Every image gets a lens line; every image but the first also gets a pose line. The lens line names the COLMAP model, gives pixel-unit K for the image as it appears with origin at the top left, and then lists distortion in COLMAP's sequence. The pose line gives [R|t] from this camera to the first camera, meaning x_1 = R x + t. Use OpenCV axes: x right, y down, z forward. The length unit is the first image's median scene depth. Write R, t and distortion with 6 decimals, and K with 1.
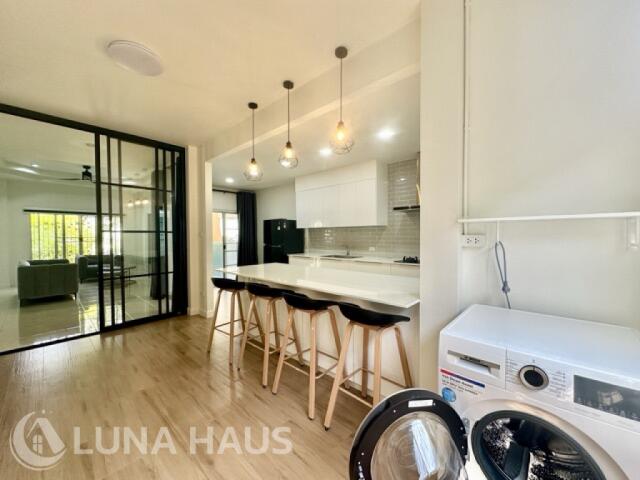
lens RADIAL K [[255.6, 0, 320.0], [0, 255.6, 240.0], [0, 0, 1]] dist [0.000556, -0.000088]
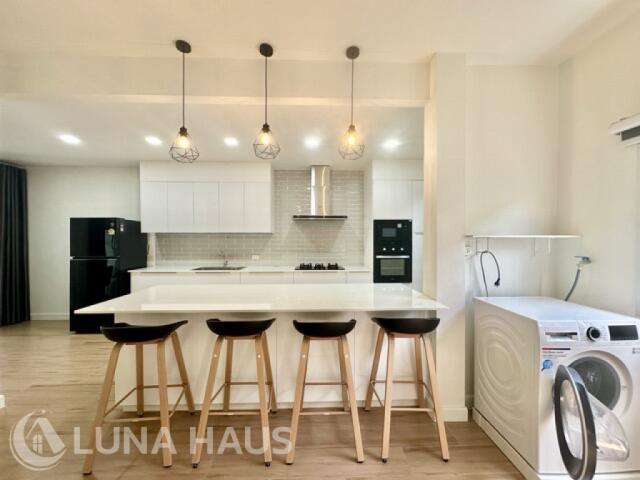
lens RADIAL K [[255.6, 0, 320.0], [0, 255.6, 240.0], [0, 0, 1]] dist [0.000556, -0.000088]
pose [[0.711742, 0.003778, 0.702430, -0.284941], [0.009099, 0.999852, -0.014598, -0.012796], [-0.702382, 0.016781, 0.711603, 0.182969]]
